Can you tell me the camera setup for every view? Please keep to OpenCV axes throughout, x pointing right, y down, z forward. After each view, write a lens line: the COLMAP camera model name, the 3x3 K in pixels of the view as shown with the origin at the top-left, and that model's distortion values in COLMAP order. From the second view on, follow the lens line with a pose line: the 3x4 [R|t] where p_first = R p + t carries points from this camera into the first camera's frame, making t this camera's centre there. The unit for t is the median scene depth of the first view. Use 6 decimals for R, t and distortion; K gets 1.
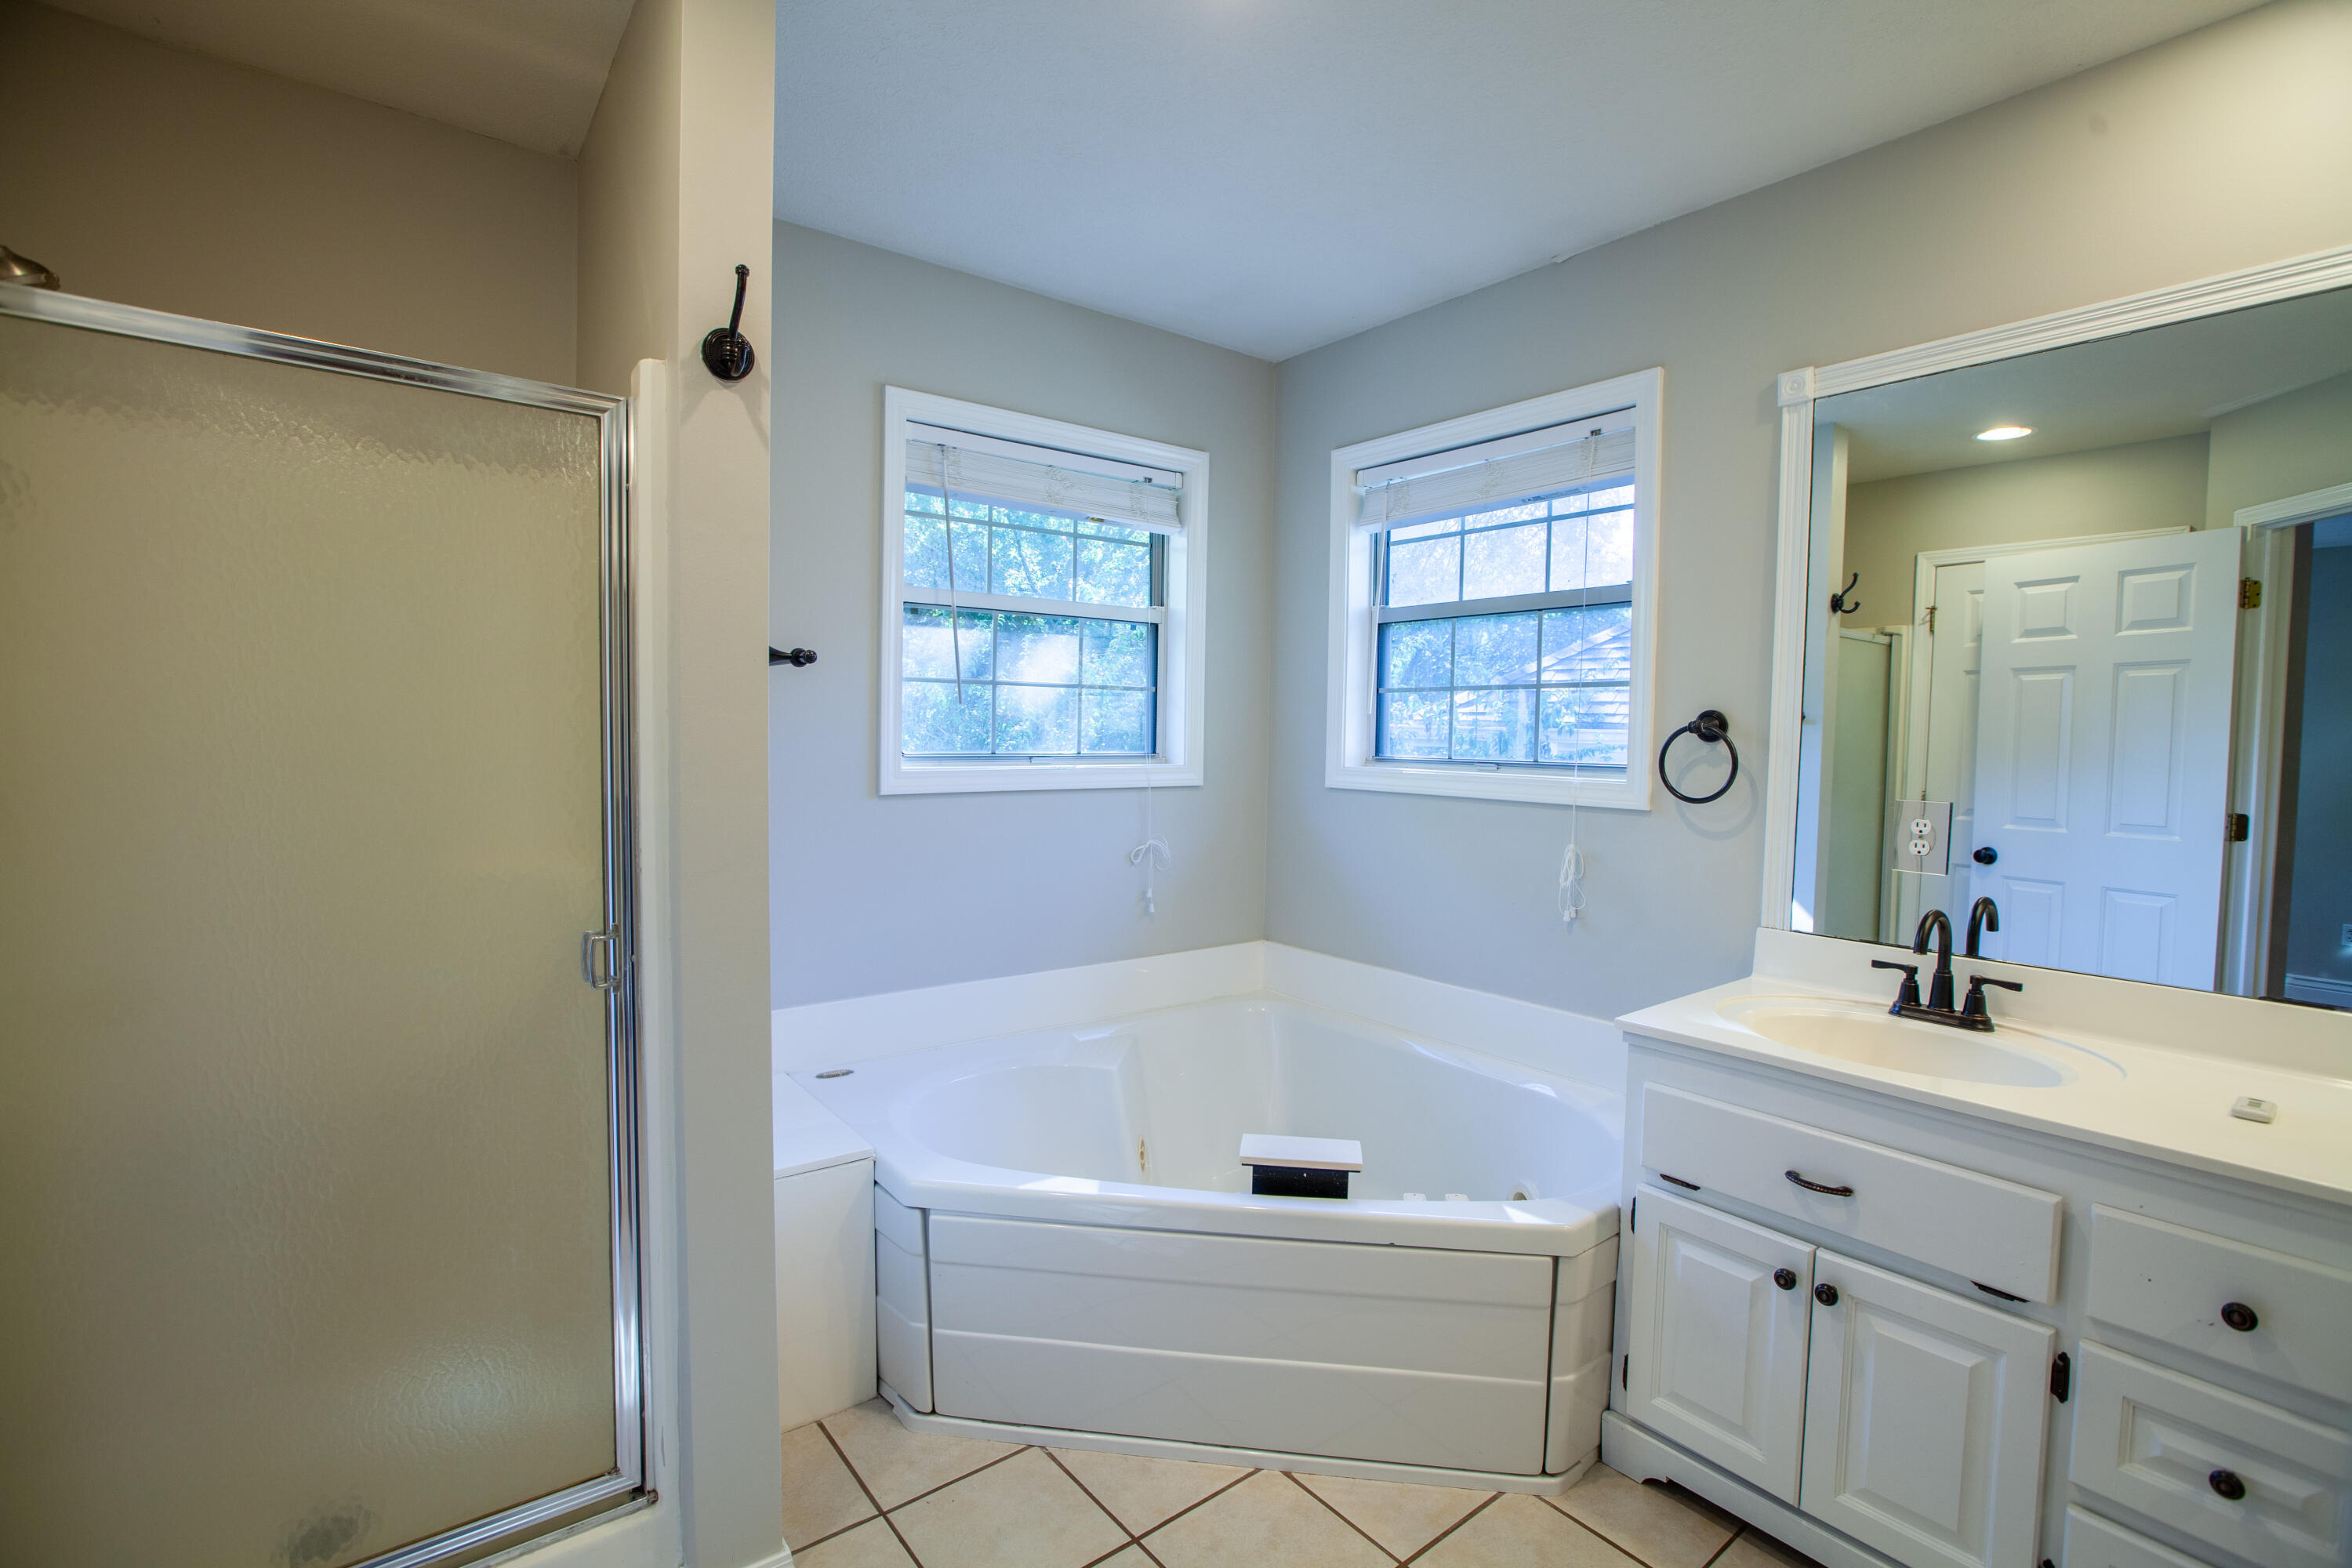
lens RADIAL K [[1079.2, 0, 1170.6], [0, 1079.2, 778.6], [0, 0, 1]] dist [-0.039736, 0.011531]
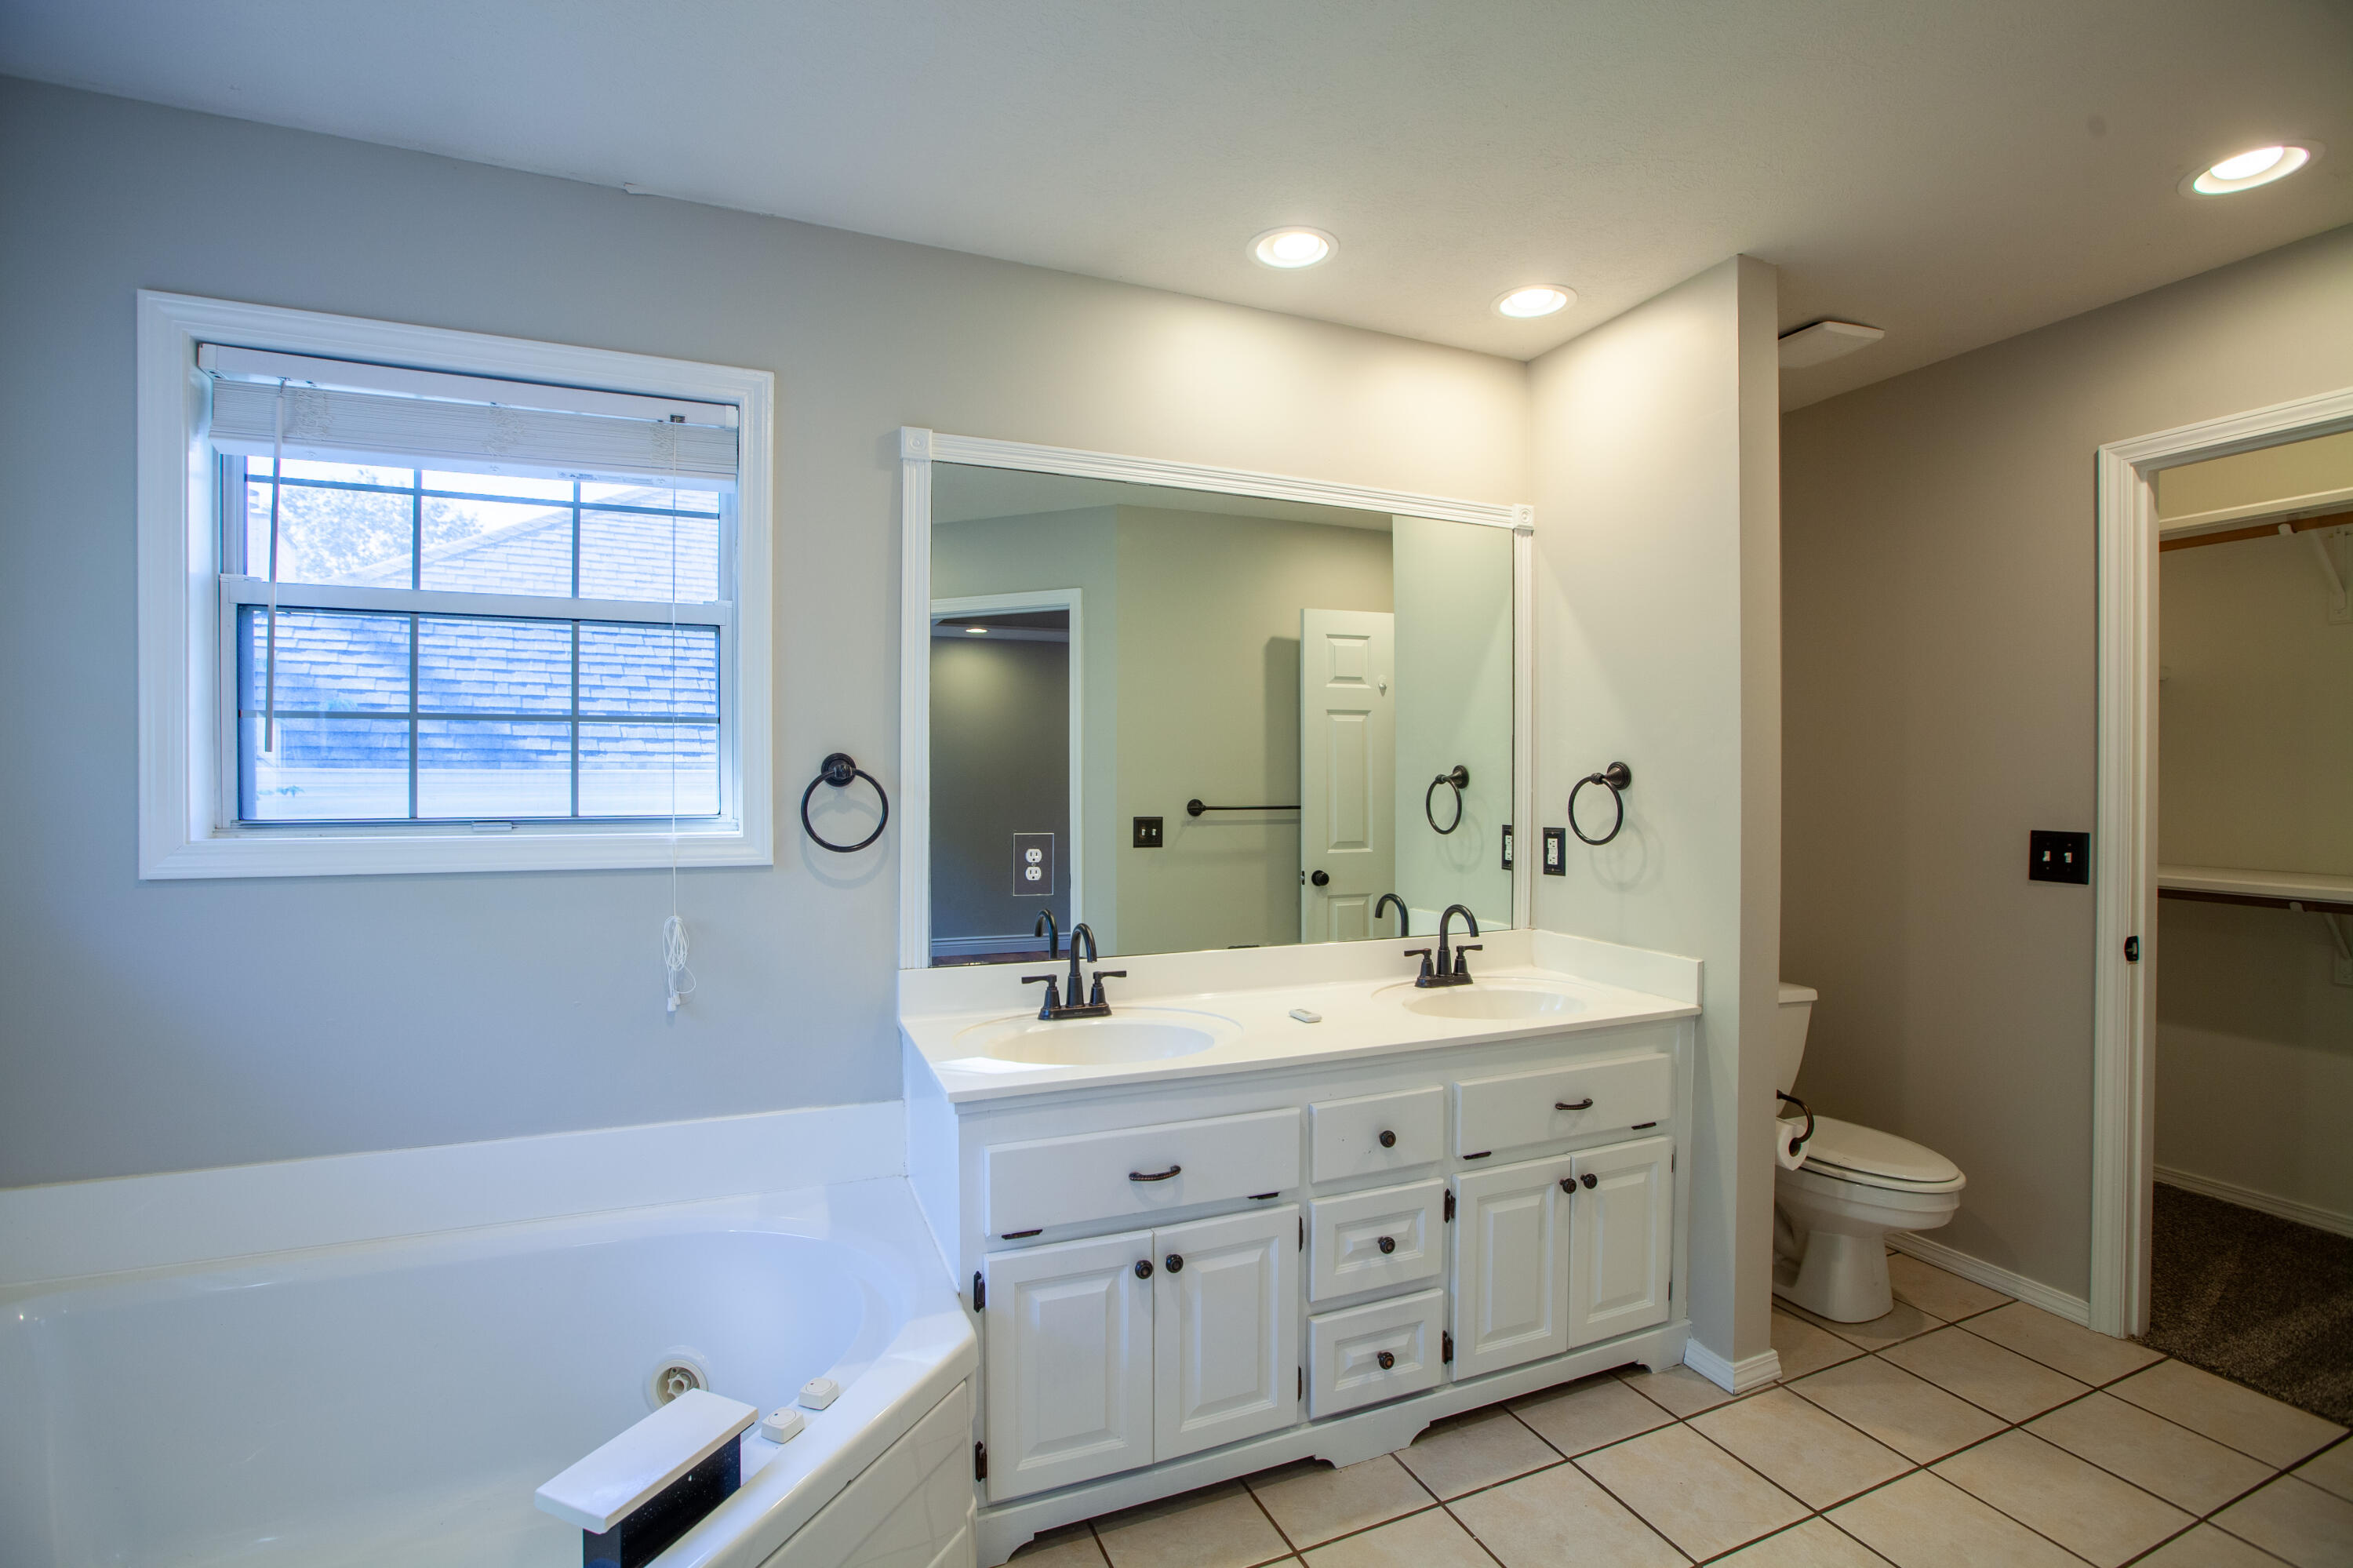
lens RADIAL K [[1079.7, 0, 1181.3], [0, 1079.7, 790.5], [0, 0, 1]] dist [-0.039736, 0.011531]
pose [[0.262073, -0.024433, 0.964739, -0.324198], [0.045721, 0.998871, 0.012878, -0.028038], [-0.963964, 0.040734, 0.262895, 0.434853]]
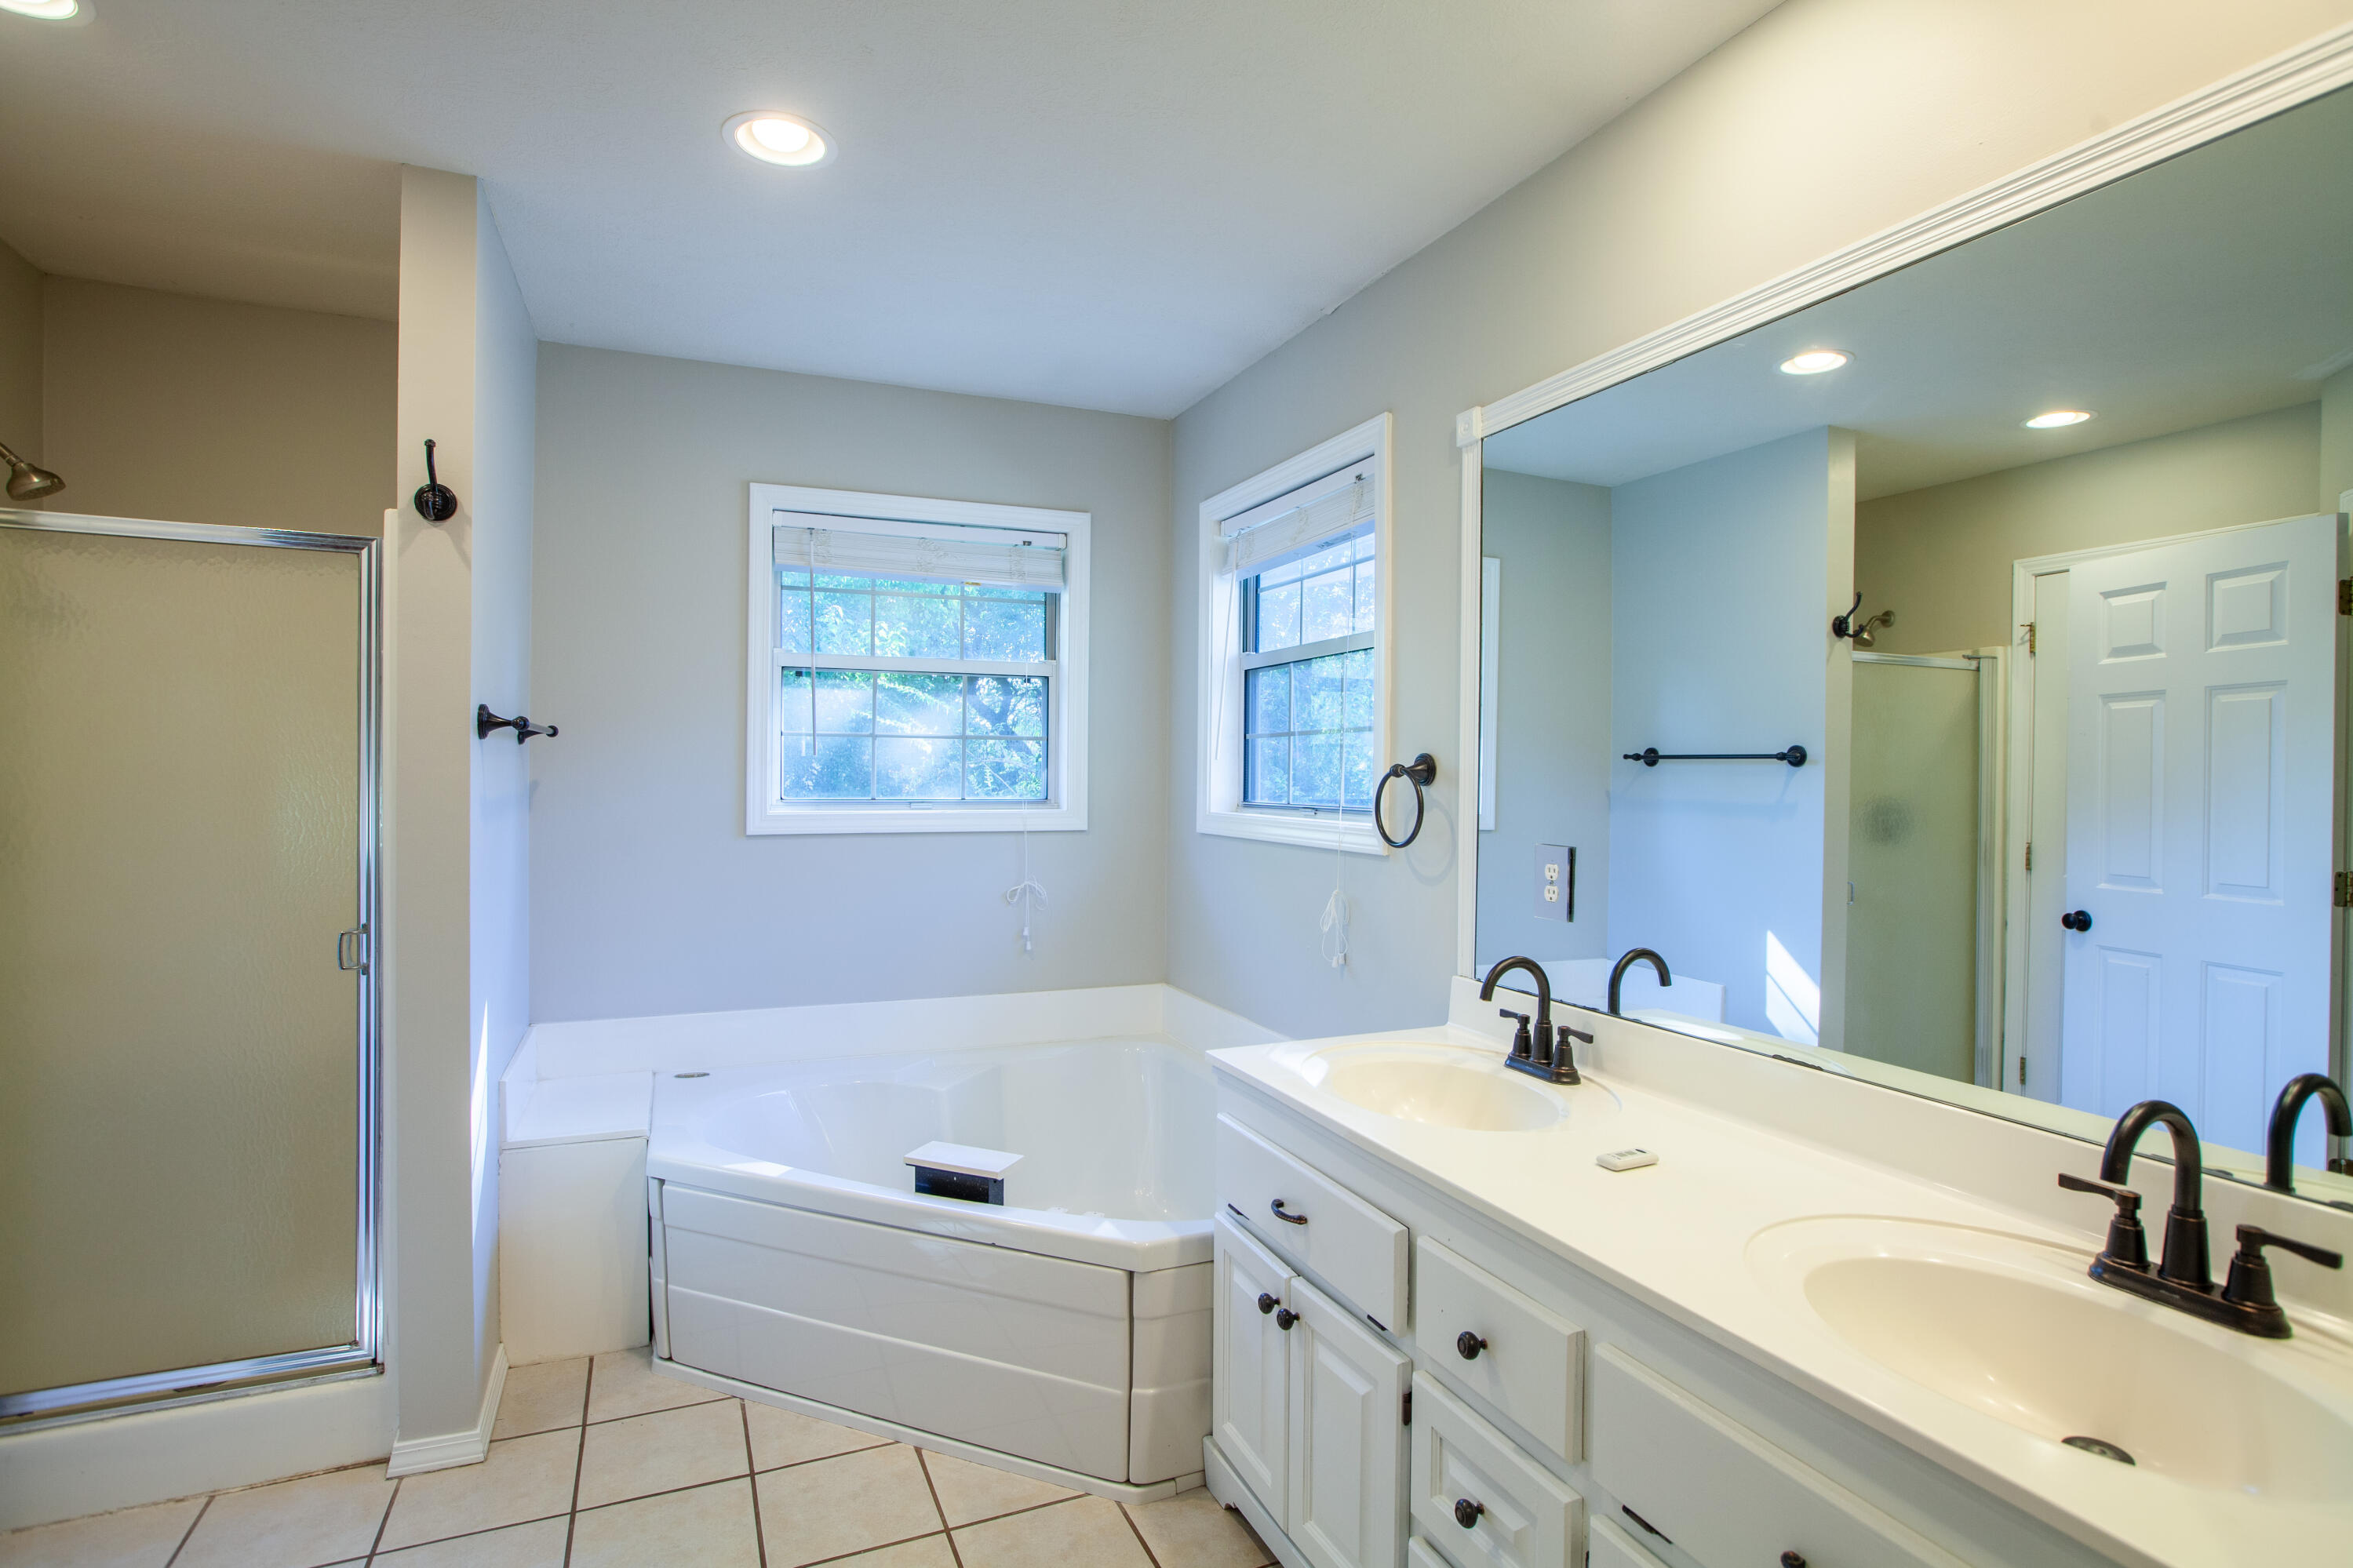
lens RADIAL K [[1165.4, 0, 1159.7], [0, 1165.4, 781.0], [0, 0, 1]] dist [-0.025755, 0.004852]
pose [[0.966634, -0.005164, -0.256108, 0.521002], [-0.005335, 0.999174, -0.040283, 0.005723], [0.256104, 0.040306, 0.965809, -0.096392]]
